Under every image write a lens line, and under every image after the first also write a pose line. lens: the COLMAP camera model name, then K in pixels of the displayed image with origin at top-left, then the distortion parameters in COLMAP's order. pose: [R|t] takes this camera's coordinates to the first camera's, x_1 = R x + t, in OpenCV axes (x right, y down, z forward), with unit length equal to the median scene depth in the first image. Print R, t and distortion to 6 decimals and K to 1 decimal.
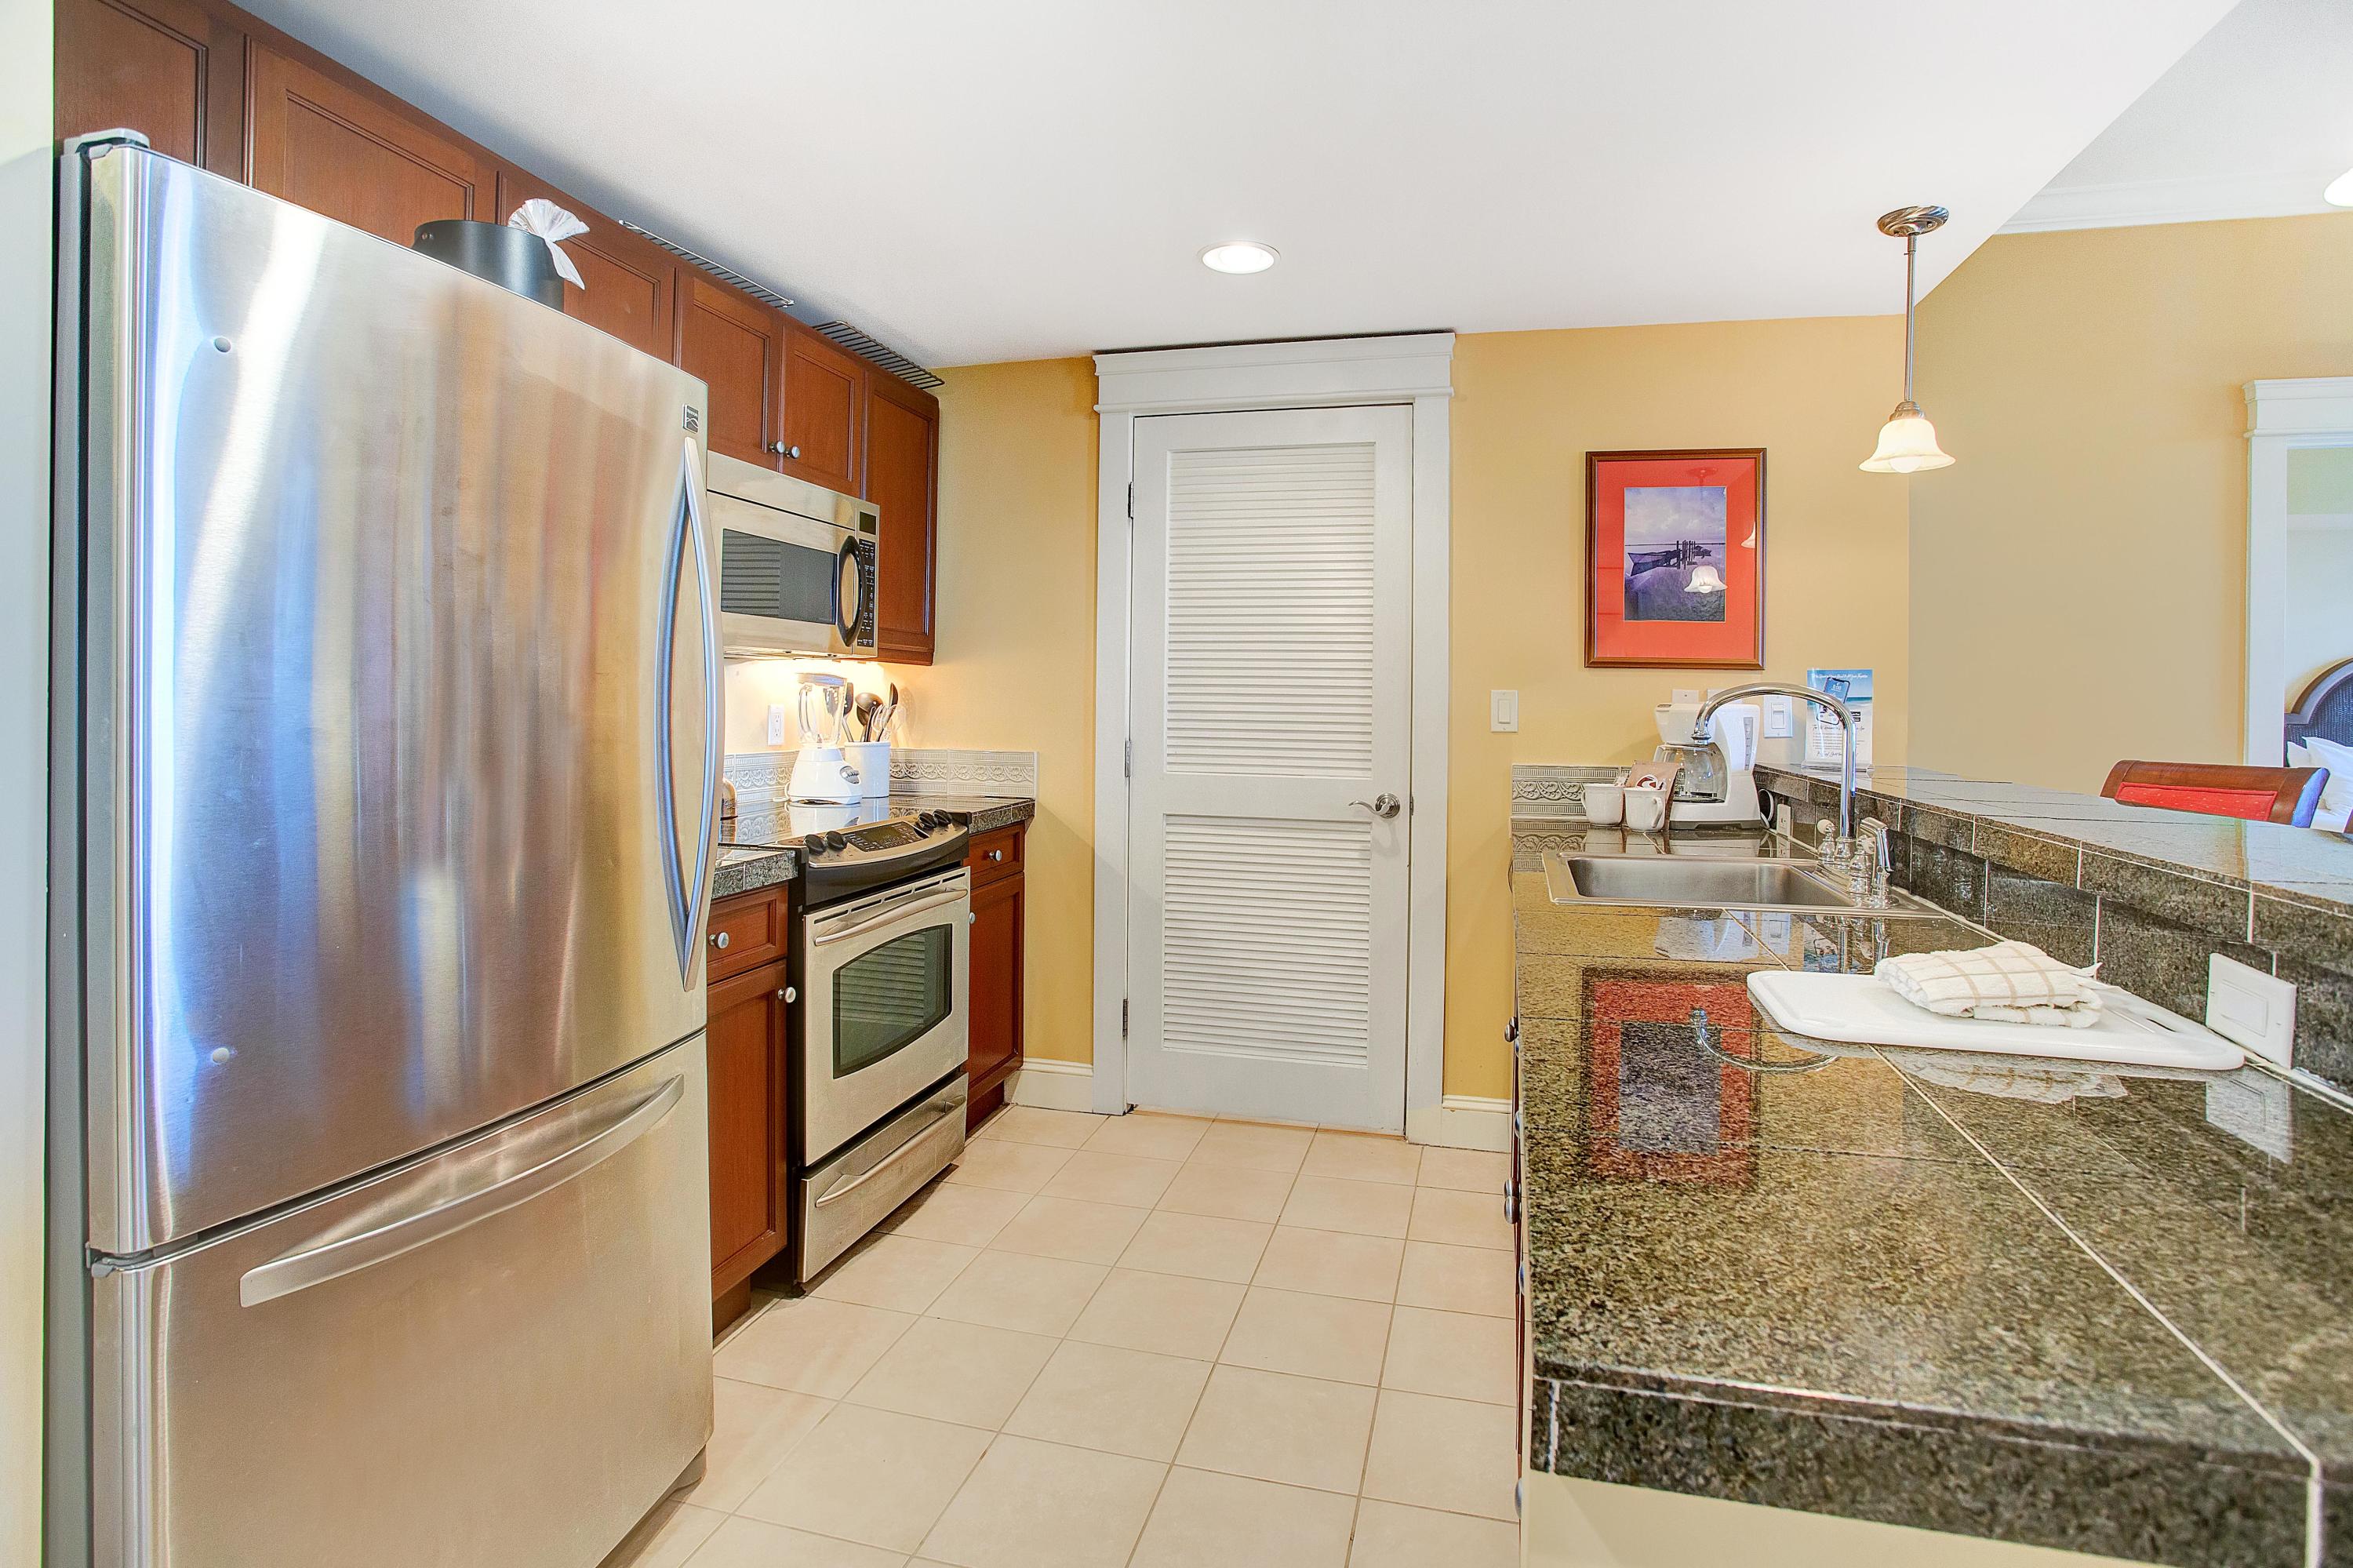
lens RADIAL K [[1164.1, 0, 1180.6], [0, 1164.1, 711.7], [0, 0, 1]] dist [-0.061293, 0.000142]
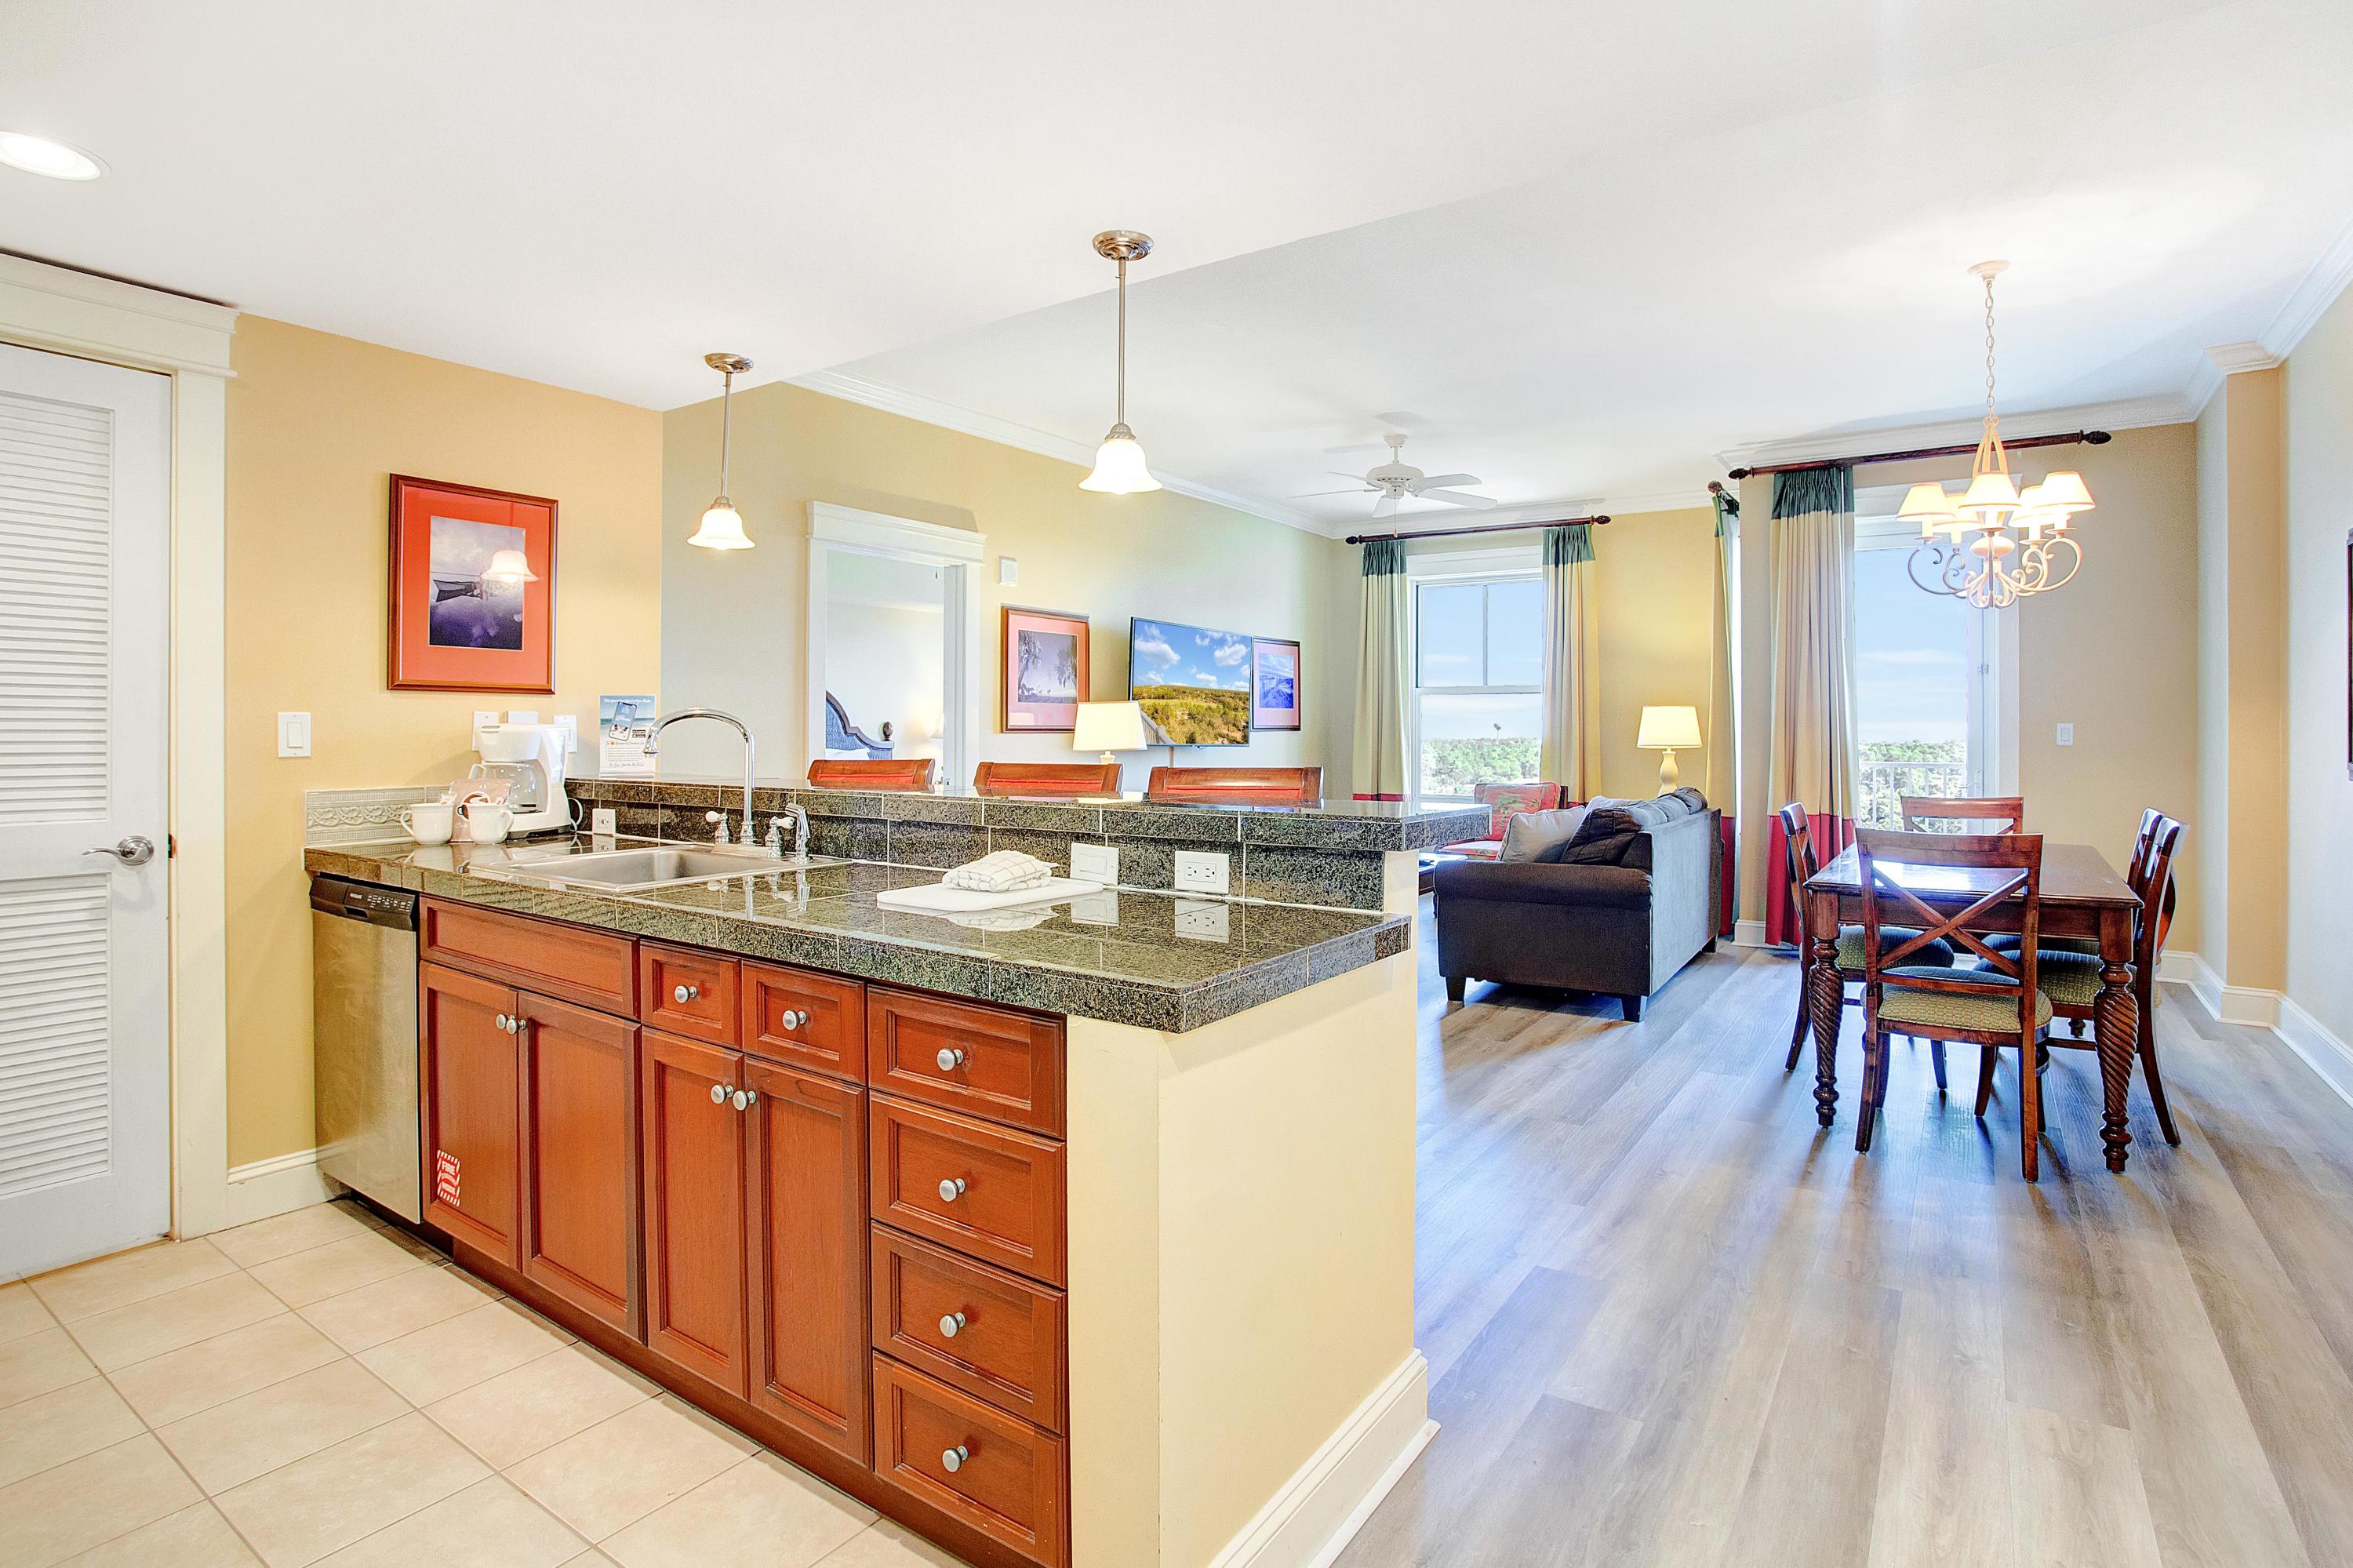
lens RADIAL K [[1201.3, 0, 1193.5], [0, 1201.3, 741.6], [0, 0, 1]] dist [-0.079439, 0.042400]
pose [[0.331330, -0.020088, 0.943301, -0.384857], [0.011541, 0.999785, 0.017237, -0.002641], [-0.943444, 0.005176, 0.331491, 0.007828]]
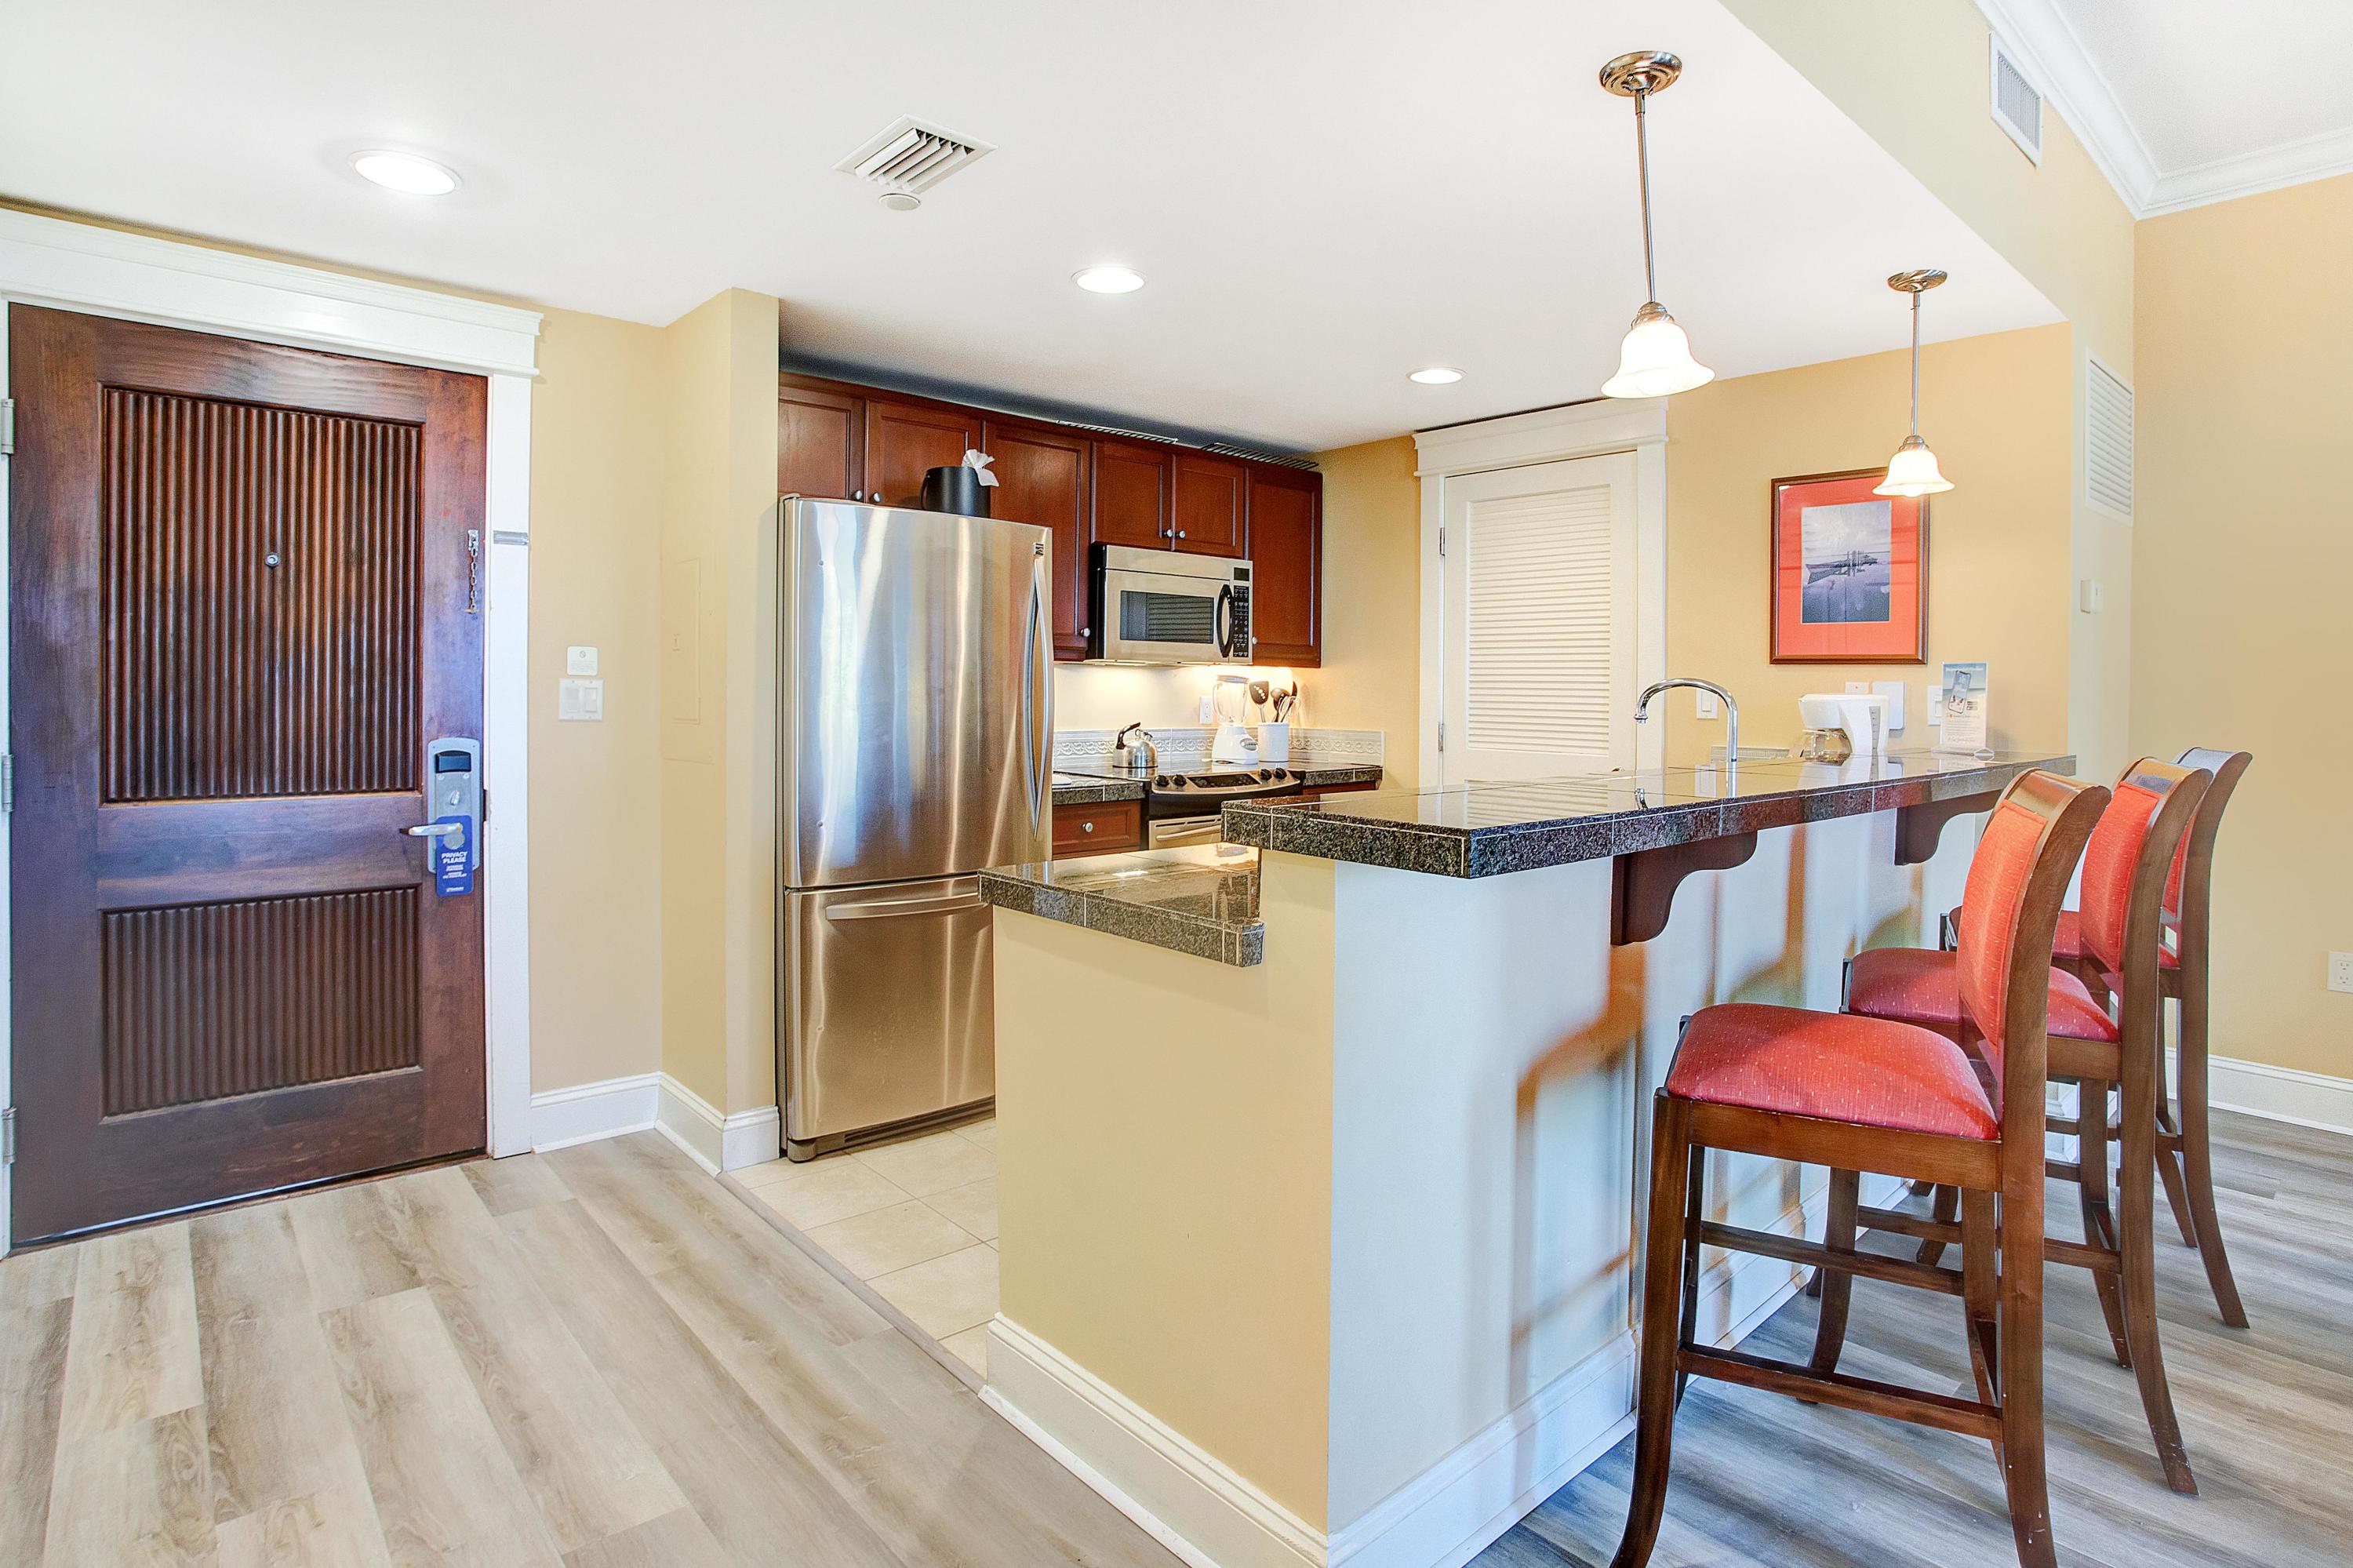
lens RADIAL K [[1201.3, 0, 1193.5], [0, 1201.3, 741.6], [0, 0, 1]] dist [-0.079439, 0.042400]
pose [[0.835673, 0.019112, -0.548894, 0.534866], [-0.002690, 0.999525, 0.030708, 0.005192], [0.549220, -0.024186, 0.835327, -0.333294]]
